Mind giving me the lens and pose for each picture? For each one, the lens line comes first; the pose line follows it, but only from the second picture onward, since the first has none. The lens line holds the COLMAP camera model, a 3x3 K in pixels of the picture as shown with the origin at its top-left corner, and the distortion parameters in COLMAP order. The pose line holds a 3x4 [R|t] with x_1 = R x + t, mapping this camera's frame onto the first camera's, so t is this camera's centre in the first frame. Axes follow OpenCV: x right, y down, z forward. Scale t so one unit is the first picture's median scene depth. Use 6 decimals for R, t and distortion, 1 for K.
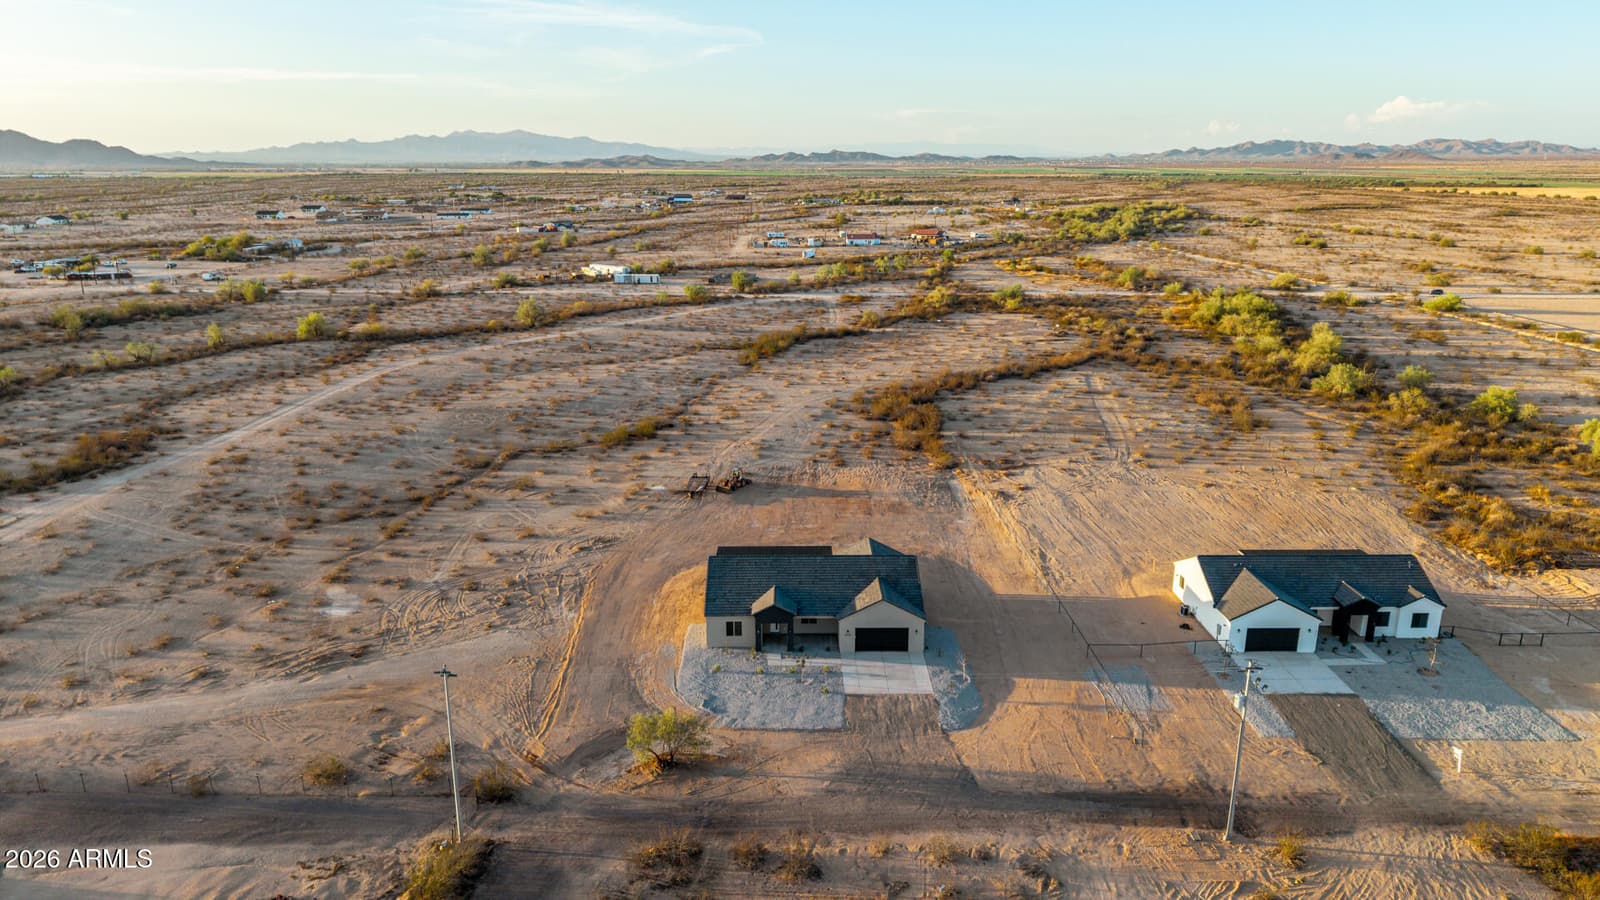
lens RADIAL K [[1071.8, 0, 800.0], [0, 1071.8, 450.0], [0, 0, 1]] dist [0.063125, -0.084571]
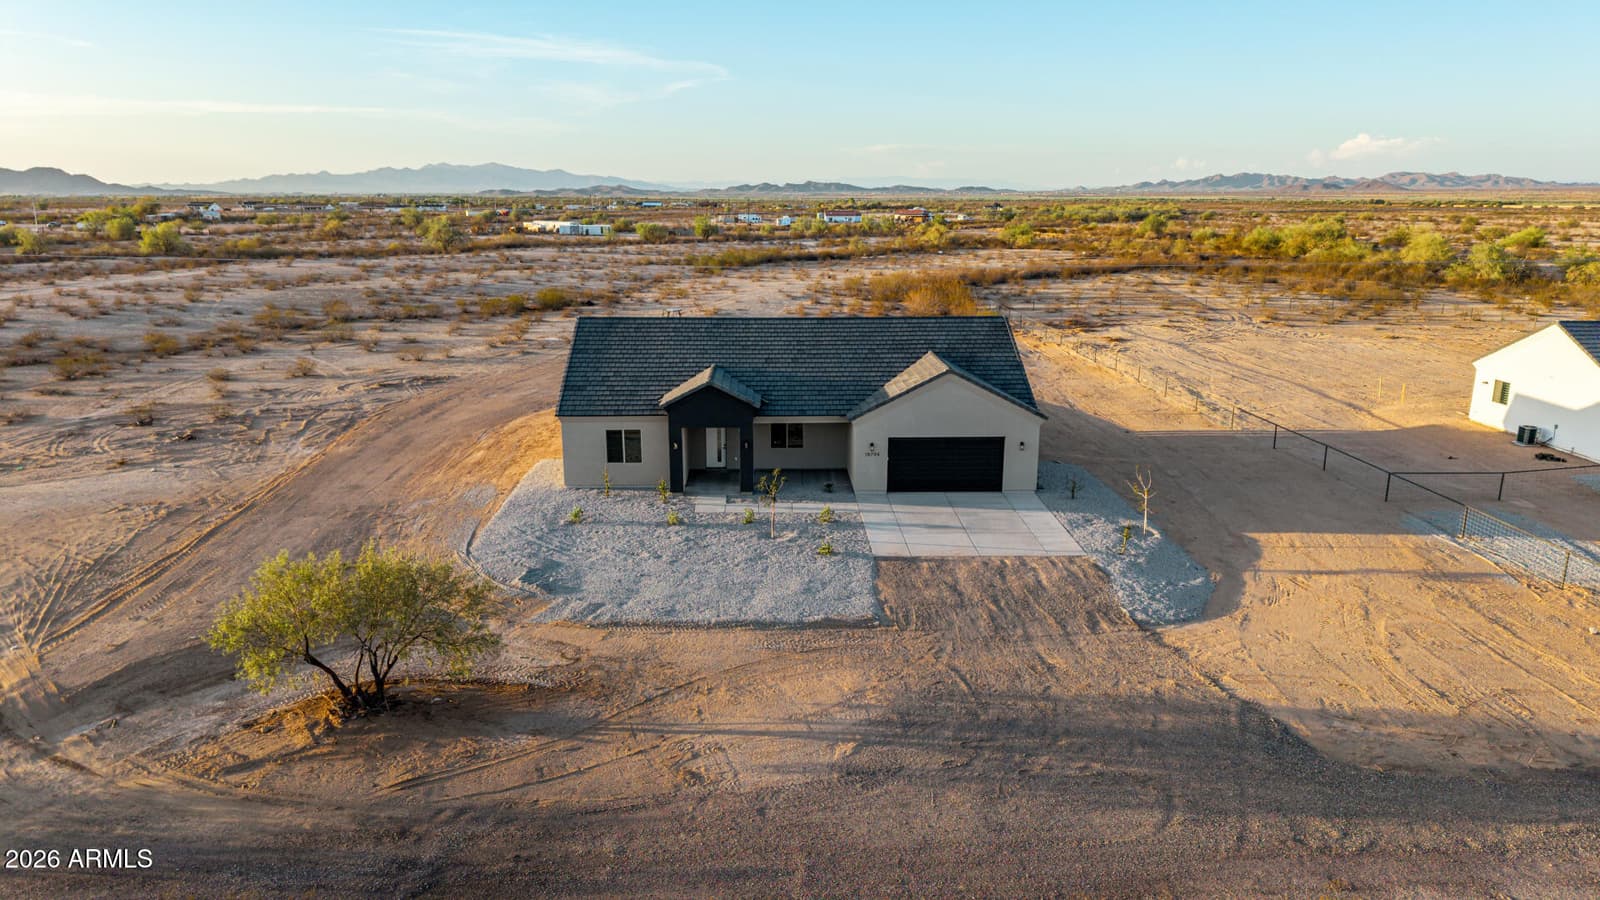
lens RADIAL K [[1072.6, 0, 800.0], [0, 1072.6, 450.0], [0, 0, 1]] dist [0.041571, -0.050689]
pose [[0.999733, -0.003687, 0.022809, 0.002167], [0.004407, 0.999492, -0.031570, 0.113422], [-0.022681, 0.031662, 0.999241, 0.333577]]
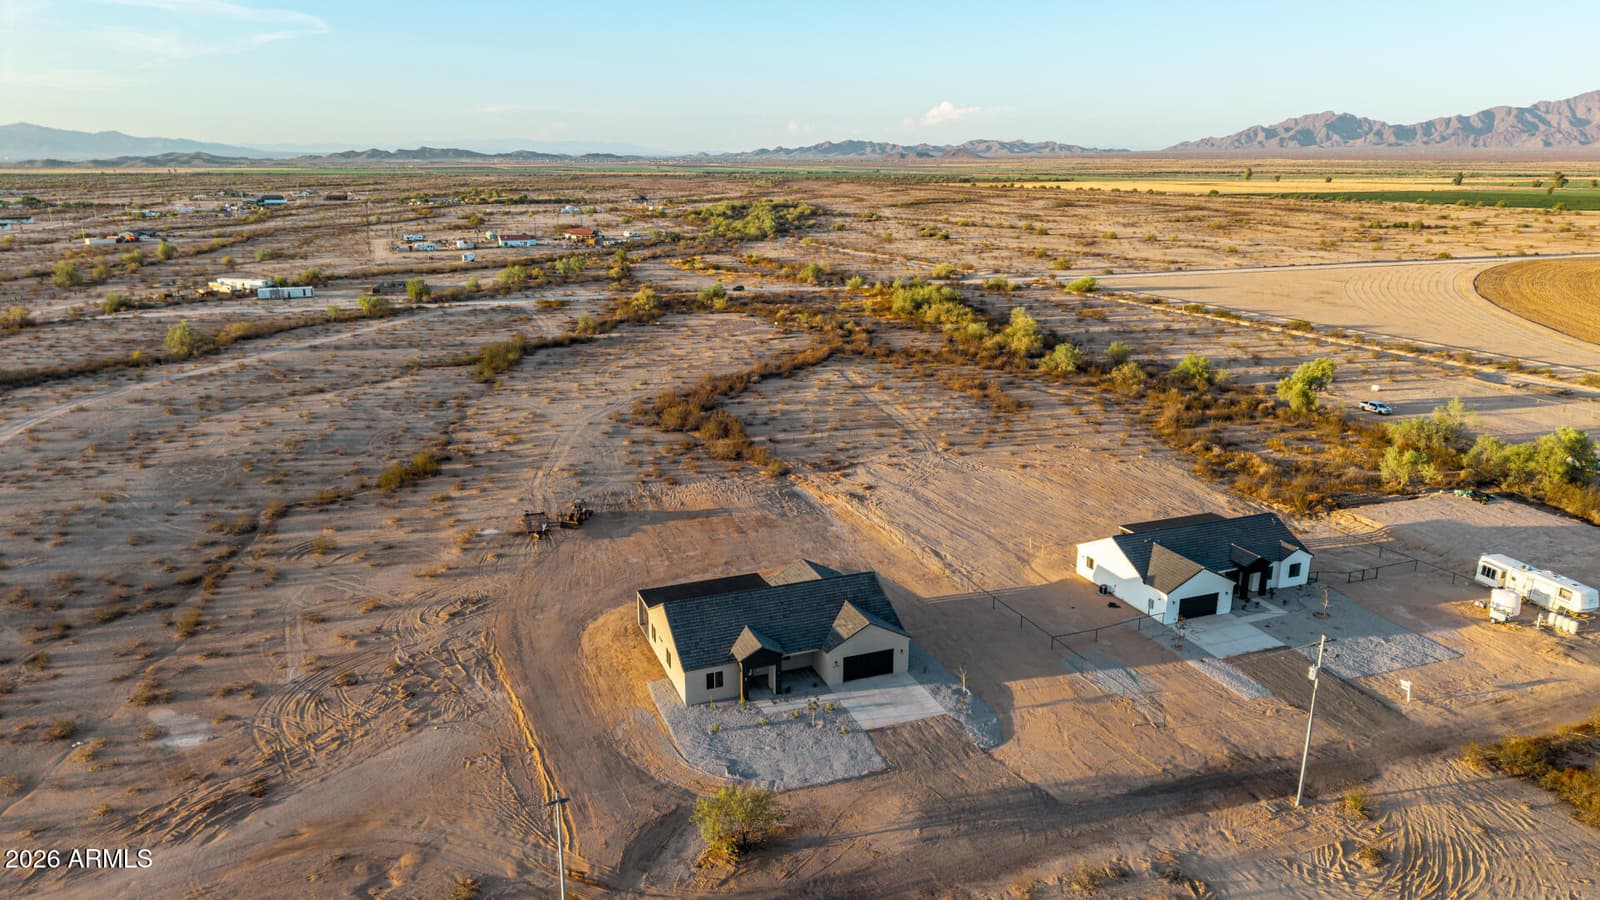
lens RADIAL K [[1072.6, 0, 800.0], [0, 1072.6, 450.0], [0, 0, 1]] dist [0.041571, -0.050689]
pose [[0.935918, -0.094014, 0.339439, -0.174761], [0.093267, 0.995468, 0.018555, -0.022320], [-0.339645, 0.014292, 0.940445, 0.076410]]
